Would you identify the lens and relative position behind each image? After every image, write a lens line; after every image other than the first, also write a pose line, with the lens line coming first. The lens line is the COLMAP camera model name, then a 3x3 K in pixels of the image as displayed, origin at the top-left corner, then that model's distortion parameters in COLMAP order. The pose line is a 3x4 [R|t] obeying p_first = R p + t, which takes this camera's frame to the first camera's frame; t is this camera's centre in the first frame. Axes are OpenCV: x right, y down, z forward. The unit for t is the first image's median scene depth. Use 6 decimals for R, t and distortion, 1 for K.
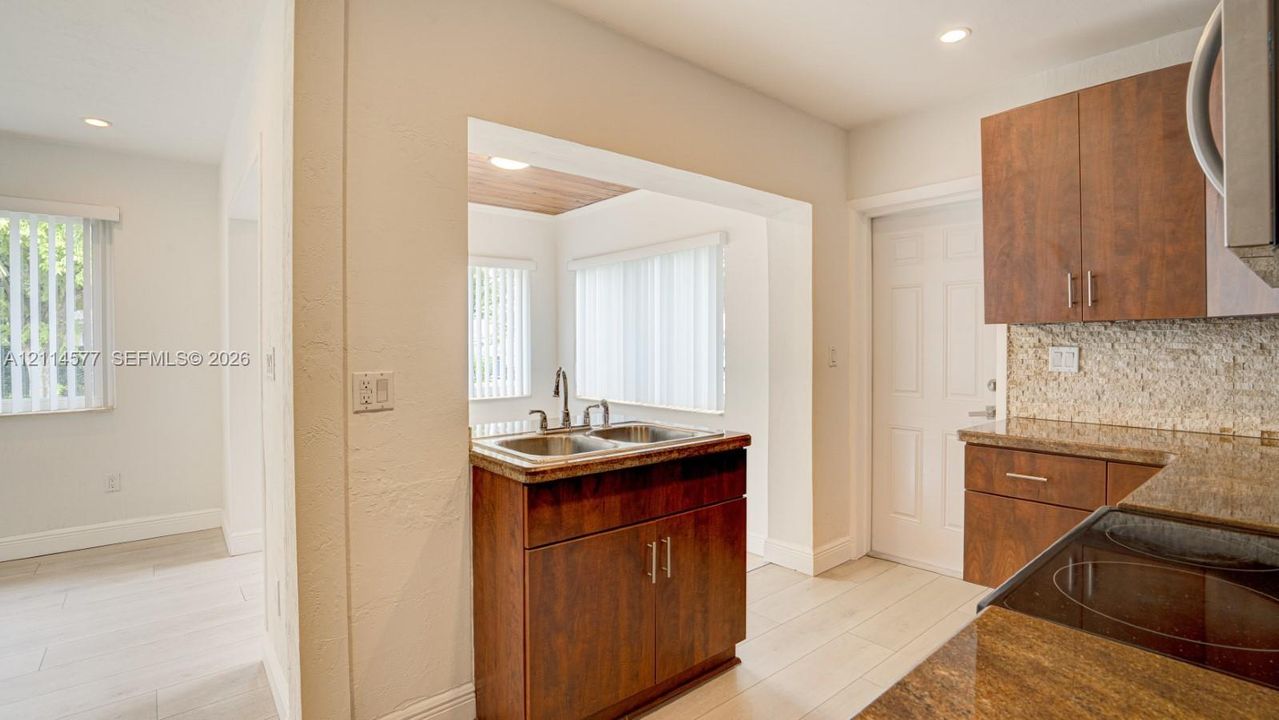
lens RADIAL K [[596.9, 0, 644.3], [0, 596.9, 344.5], [0, 0, 1]] dist [-0.037181, 0.009110]
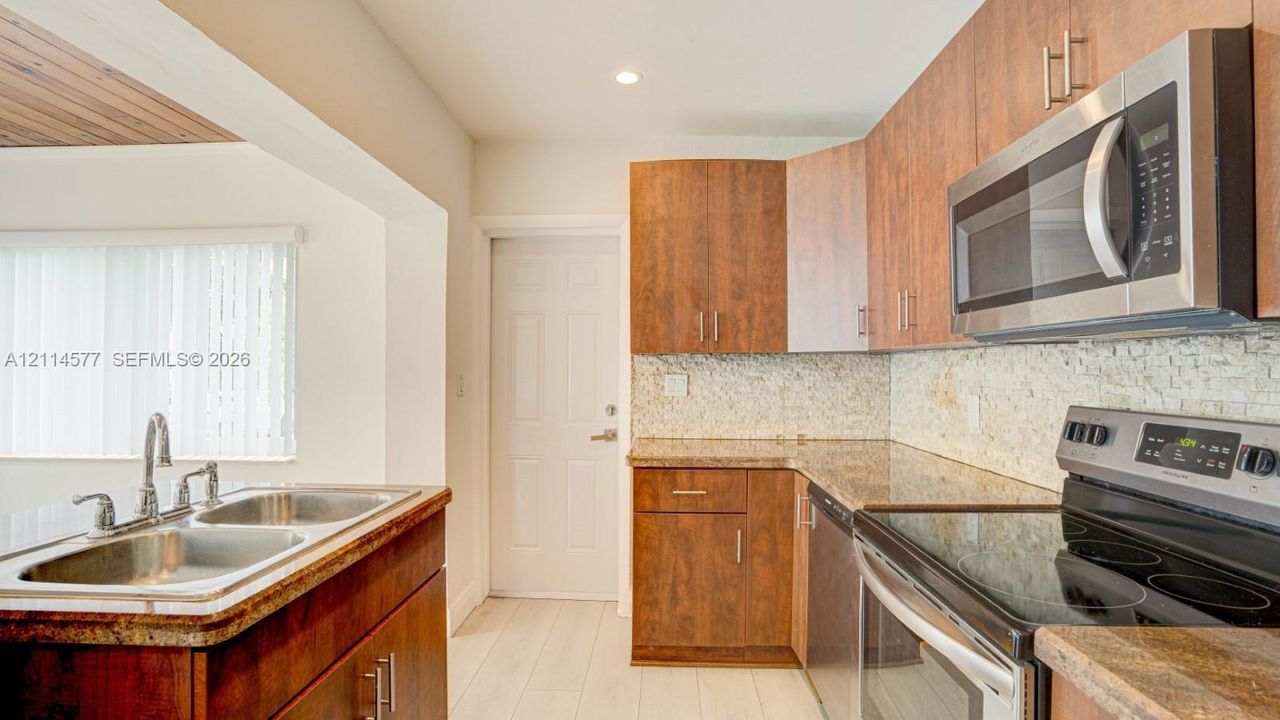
lens RADIAL K [[597.3, 0, 640.0], [0, 597.3, 360.4], [0, 0, 1]] dist [-0.037181, 0.009110]
pose [[0.682293, 0.015735, 0.730909, -0.219009], [-0.004006, 0.999834, -0.017784, -0.002977], [-0.731067, 0.009206, 0.682243, 0.266815]]
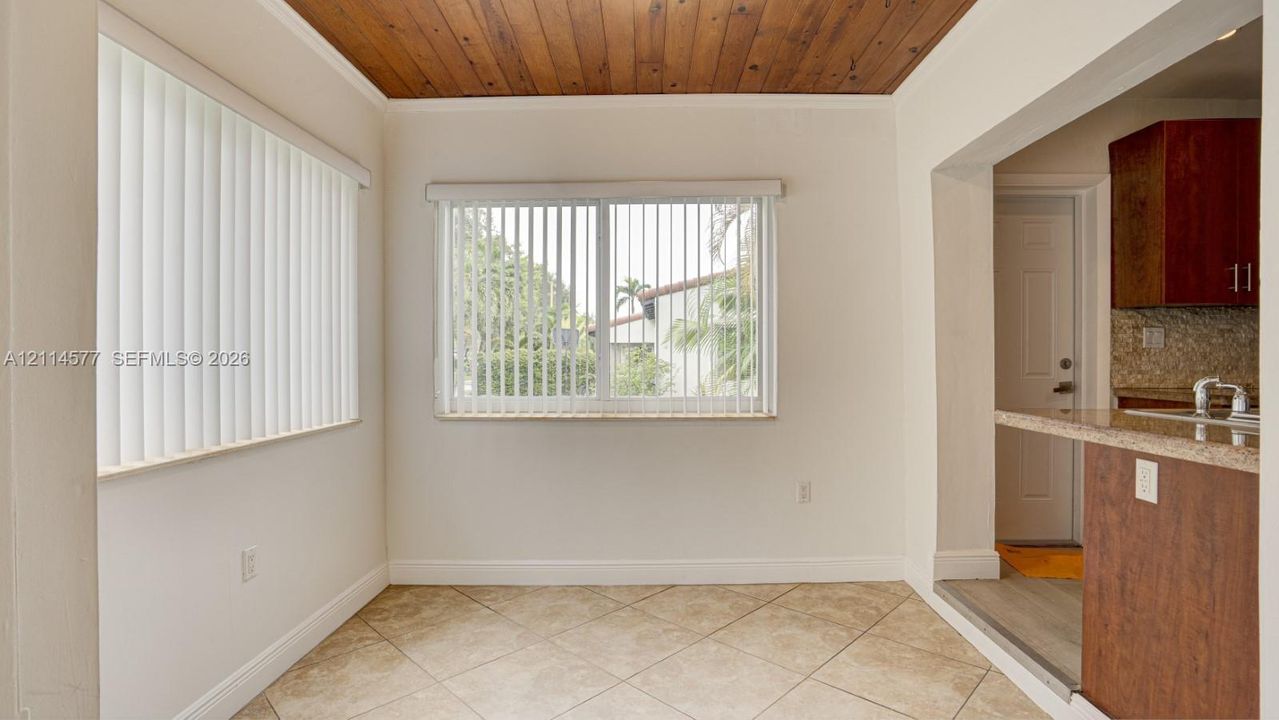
lens RADIAL K [[596.9, 0, 640.3], [0, 596.9, 366.2], [0, 0, 1]] dist [-0.037181, 0.009110]
pose [[0.656104, -0.009196, 0.754614, -0.992904], [0.003925, 0.999954, 0.008773, 0.076247], [-0.754660, -0.002794, 0.656110, 1.102525]]
